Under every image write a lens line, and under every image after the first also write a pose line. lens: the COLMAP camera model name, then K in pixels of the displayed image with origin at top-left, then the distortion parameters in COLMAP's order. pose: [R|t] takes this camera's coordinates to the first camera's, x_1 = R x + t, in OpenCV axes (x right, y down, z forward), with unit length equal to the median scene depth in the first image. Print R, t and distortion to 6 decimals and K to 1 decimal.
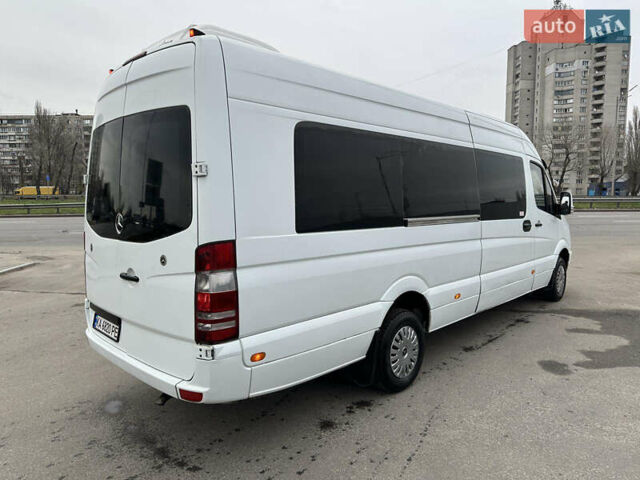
lens RADIAL K [[456.7, 0, 319.6], [0, 456.7, 232.9], [0, 0, 1]] dist [0.004240, 0.000300]
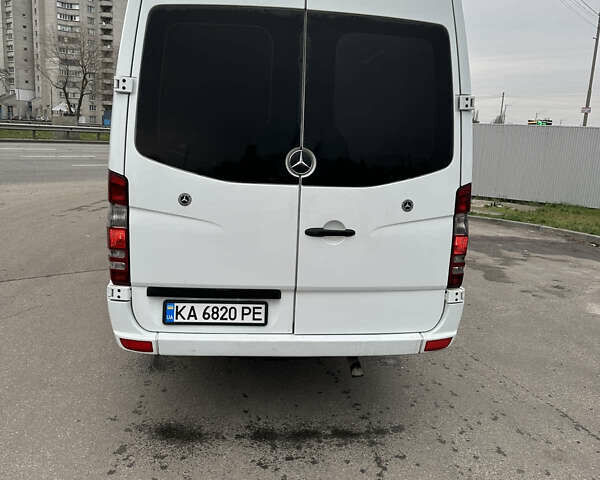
lens RADIAL K [[554.4, 0, 300.0], [0, 554.4, 240.0], [0, 0, 1]] dist [0.164187, -0.261804]
pose [[0.633779, -0.108191, 0.765911, -1.002307], [0.011775, 0.991405, 0.130299, -0.012293], [-0.773425, -0.073562, 0.629605, 0.374513]]
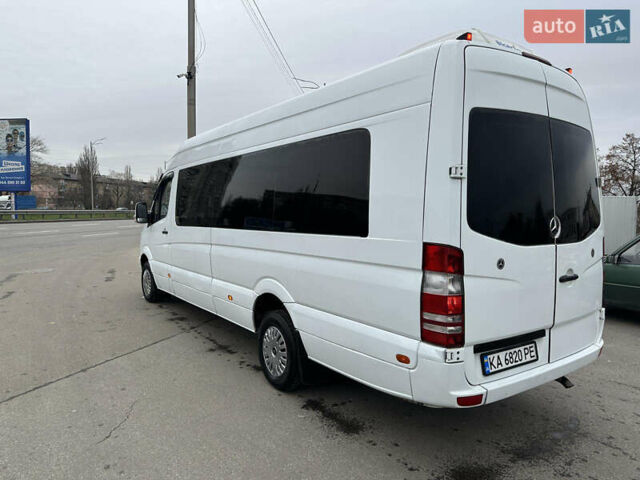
lens RADIAL K [[456.0, 0, 321.4], [0, 456.0, 233.6], [0, 0, 1]] dist [0.004777, -0.002791]
pose [[0.180669, -0.046820, 0.982429, -1.293291], [0.070236, 0.996930, 0.034594, -0.065760], [-0.981033, 0.062752, 0.183402, 1.149725]]
